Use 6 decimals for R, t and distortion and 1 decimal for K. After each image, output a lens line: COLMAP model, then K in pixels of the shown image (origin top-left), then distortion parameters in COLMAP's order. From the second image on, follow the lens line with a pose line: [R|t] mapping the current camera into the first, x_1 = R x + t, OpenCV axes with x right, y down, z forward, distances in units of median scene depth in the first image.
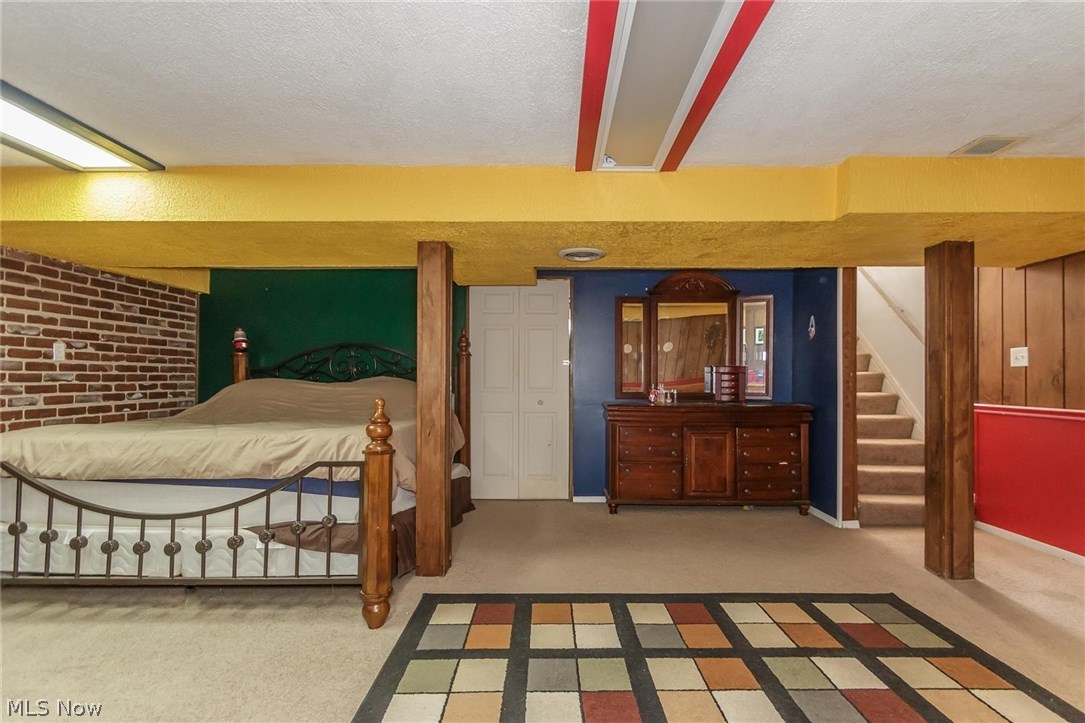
lens RADIAL K [[506.8, 0, 547.3], [0, 506.8, 372.2], [0, 0, 1]] dist [0.011589, 0.000343]
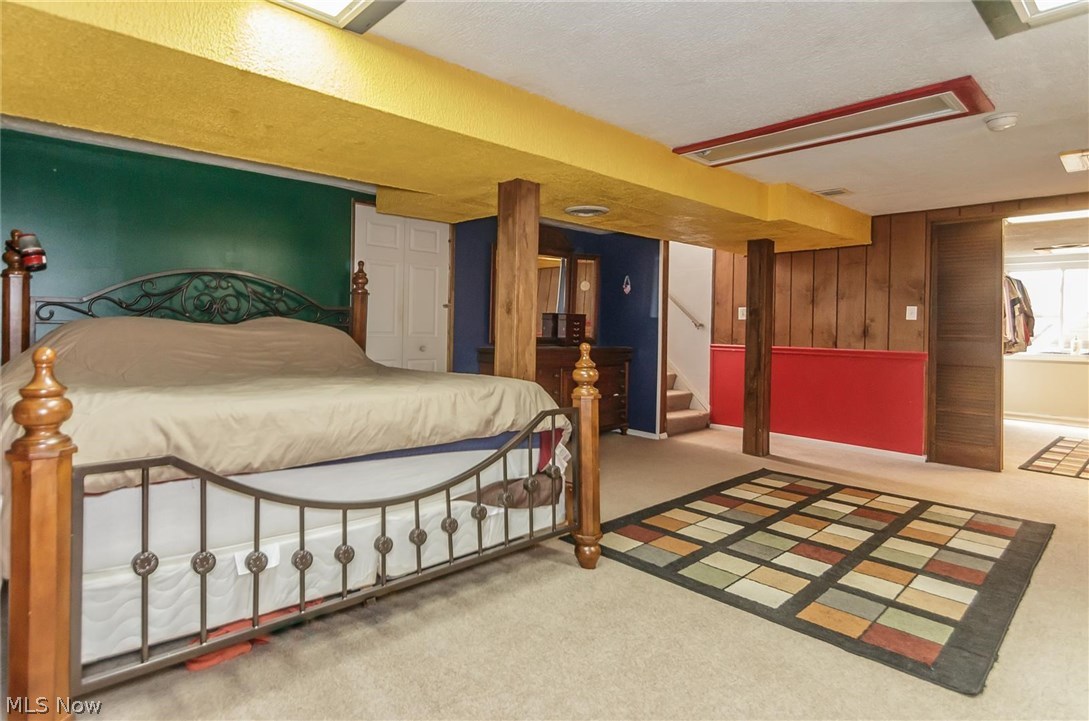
lens RADIAL K [[545.6, 0, 542.4], [0, 545.6, 326.1], [0, 0, 1]] dist [0.018785, 0.000044]
pose [[0.761020, 0.011481, 0.648627, -1.095902], [-0.023382, 0.999679, 0.009738, 0.008855], [-0.648307, -0.022577, 0.761044, 0.233432]]
